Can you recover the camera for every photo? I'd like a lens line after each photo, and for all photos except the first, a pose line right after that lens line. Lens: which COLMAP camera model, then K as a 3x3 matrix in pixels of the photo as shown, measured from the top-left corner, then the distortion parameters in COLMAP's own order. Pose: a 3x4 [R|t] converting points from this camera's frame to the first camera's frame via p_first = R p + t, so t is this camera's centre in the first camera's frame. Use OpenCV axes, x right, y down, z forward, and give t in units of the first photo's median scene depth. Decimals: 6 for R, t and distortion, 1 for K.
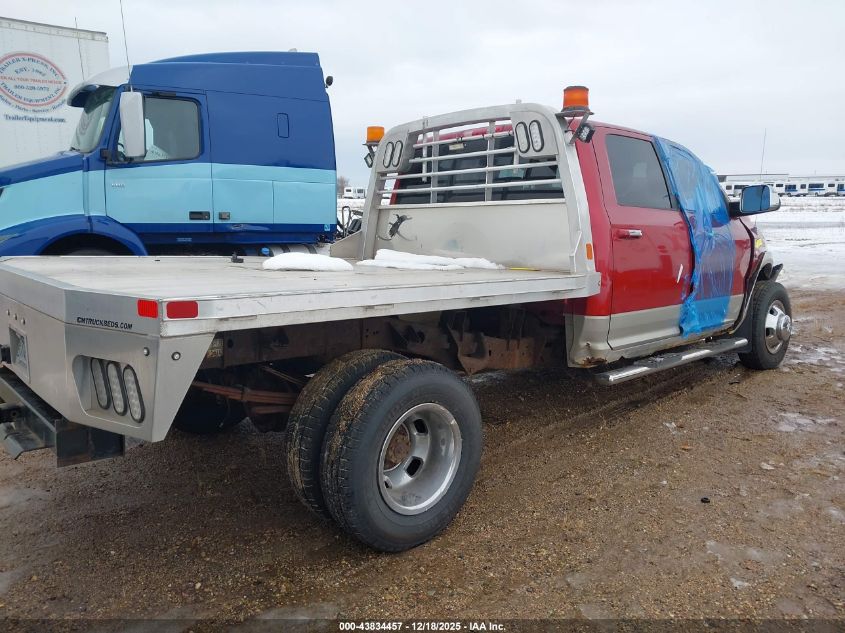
lens RADIAL K [[681.8, 0, 422.5], [0, 681.8, 316.5], [0, 0, 1]] dist [0.033358, -0.010825]
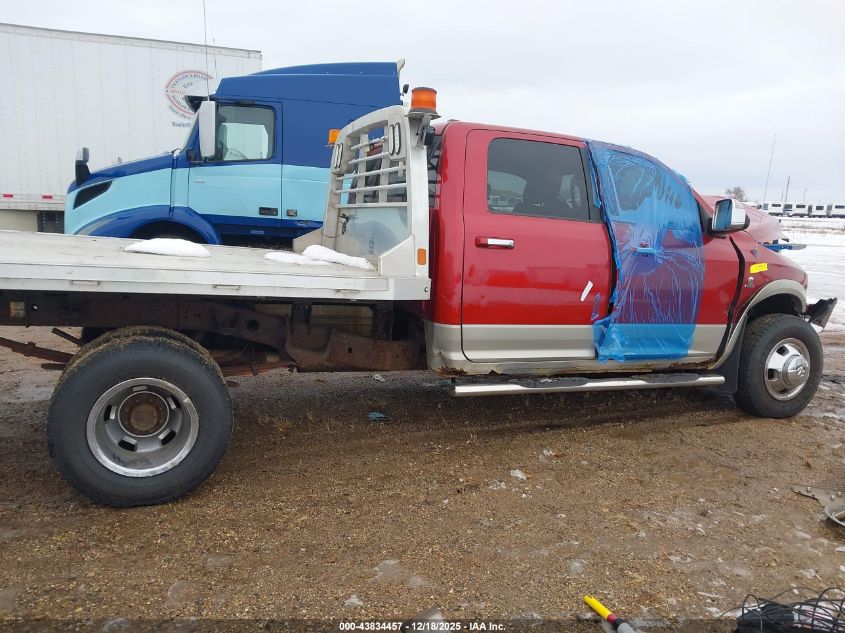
lens RADIAL K [[681.8, 0, 422.5], [0, 681.8, 316.5], [0, 0, 1]] dist [0.033358, -0.010825]
pose [[0.939285, 0.095555, -0.329564, 0.402088], [-0.100010, 0.994980, 0.003452, -0.008445], [0.328240, 0.029717, 0.944127, 0.052719]]
